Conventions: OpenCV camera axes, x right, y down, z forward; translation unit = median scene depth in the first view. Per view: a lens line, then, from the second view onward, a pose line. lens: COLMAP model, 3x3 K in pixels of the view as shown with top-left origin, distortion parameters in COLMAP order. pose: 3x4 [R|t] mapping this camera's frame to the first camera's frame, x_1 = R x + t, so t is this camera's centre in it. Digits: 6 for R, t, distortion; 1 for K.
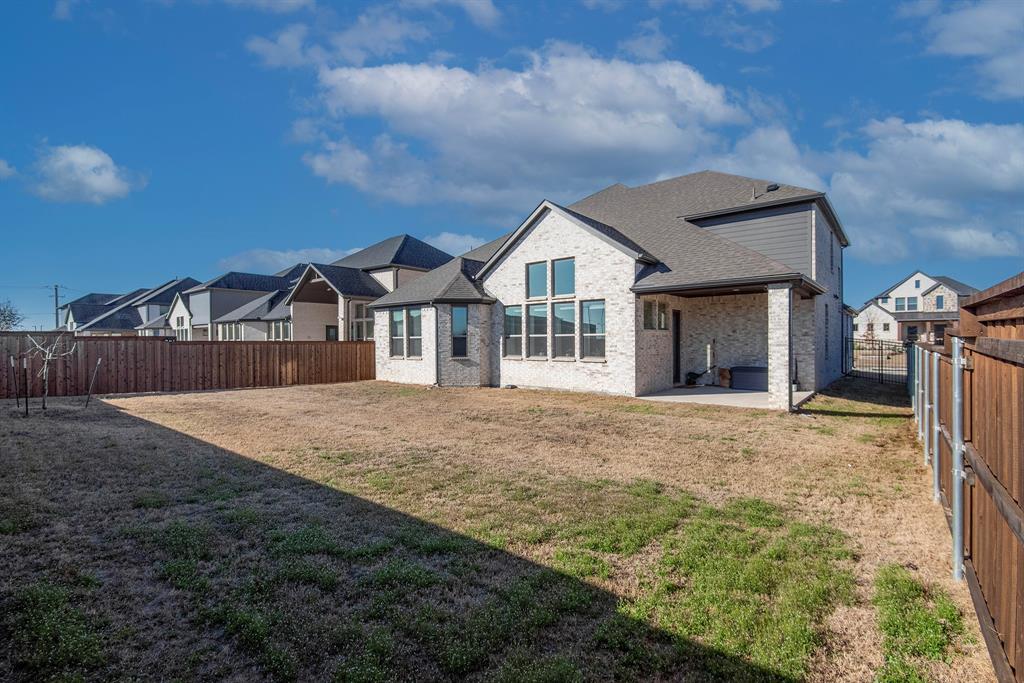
lens RADIAL K [[463.6, 0, 508.5], [0, 463.6, 341.9], [0, 0, 1]] dist [0.014777, -0.010330]
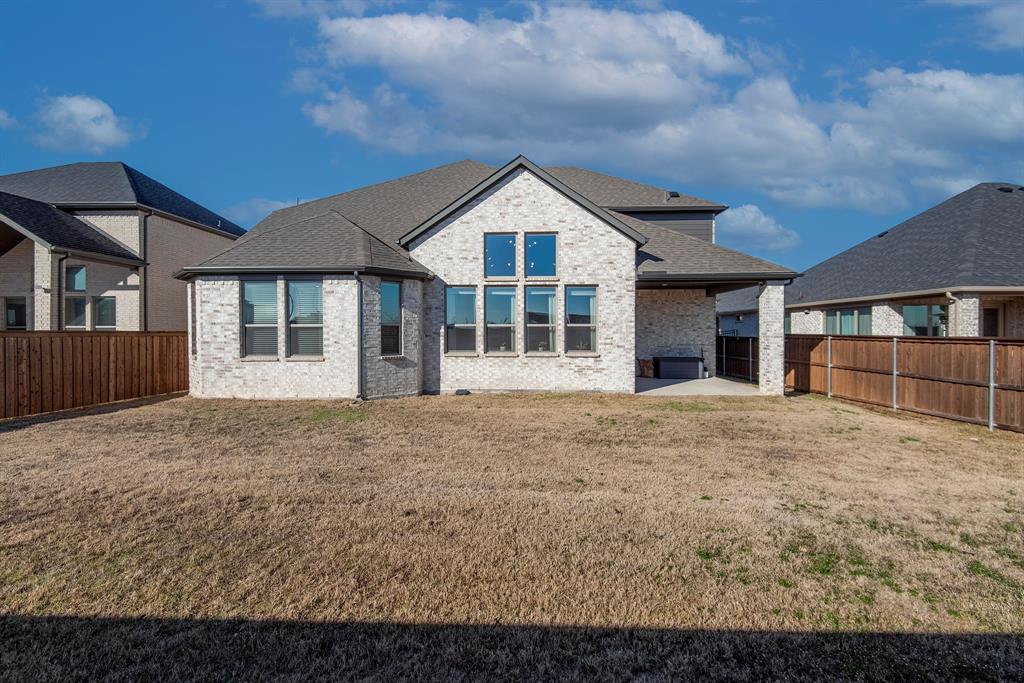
lens RADIAL K [[463.6, 0, 513.3], [0, 463.6, 340.3], [0, 0, 1]] dist [0.014777, -0.010330]
pose [[0.785718, -0.006034, 0.618555, -0.403583], [-0.002084, 0.999921, 0.012402, 0.002097], [-0.618581, -0.011034, 0.785643, 0.354921]]
